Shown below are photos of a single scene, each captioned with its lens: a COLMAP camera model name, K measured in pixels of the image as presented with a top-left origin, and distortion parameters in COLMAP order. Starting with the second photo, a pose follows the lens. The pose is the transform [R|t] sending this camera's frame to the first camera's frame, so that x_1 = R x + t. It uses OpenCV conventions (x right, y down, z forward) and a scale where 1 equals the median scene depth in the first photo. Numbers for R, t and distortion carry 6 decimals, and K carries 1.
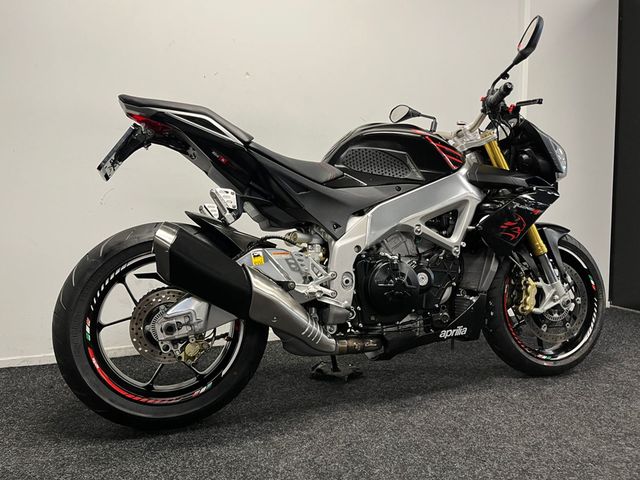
lens RADIAL K [[522.1, 0, 317.0], [0, 522.1, 244.8], [0, 0, 1]] dist [0.037047, -0.032793]
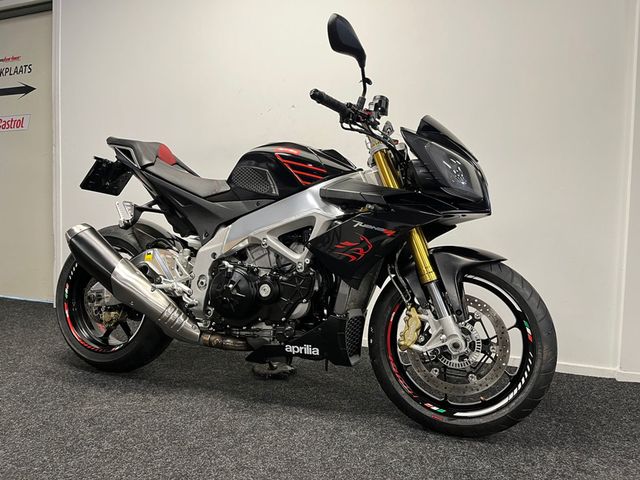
lens RADIAL K [[477.8, 0, 321.8], [0, 477.8, 232.0], [0, 0, 1]] dist [0.041999, -0.023740]
pose [[0.761435, 0.043958, -0.646749, 0.880835], [-0.075407, 0.996931, -0.021020, -0.037180], [0.643840, 0.064775, 0.762413, 0.334301]]
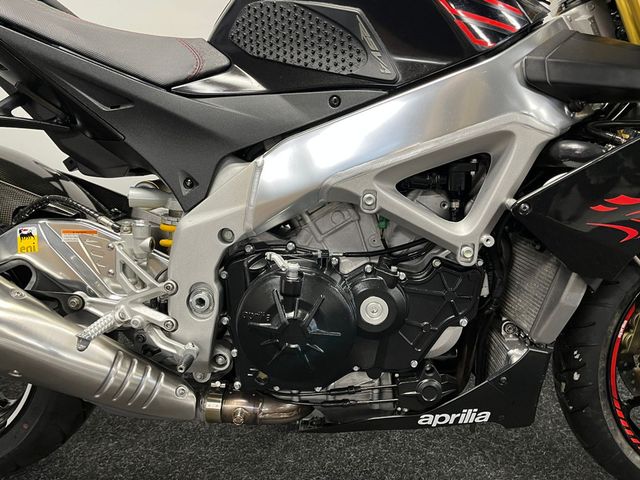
lens RADIAL K [[522.1, 0, 330.3], [0, 522.1, 250.1], [0, 0, 1]] dist [0.037047, -0.032793]
pose [[0.934153, 0.116436, -0.337345, 0.305714], [-0.038346, 0.972554, 0.229496, -0.085275], [0.354808, -0.201448, 0.912979, 0.574674]]
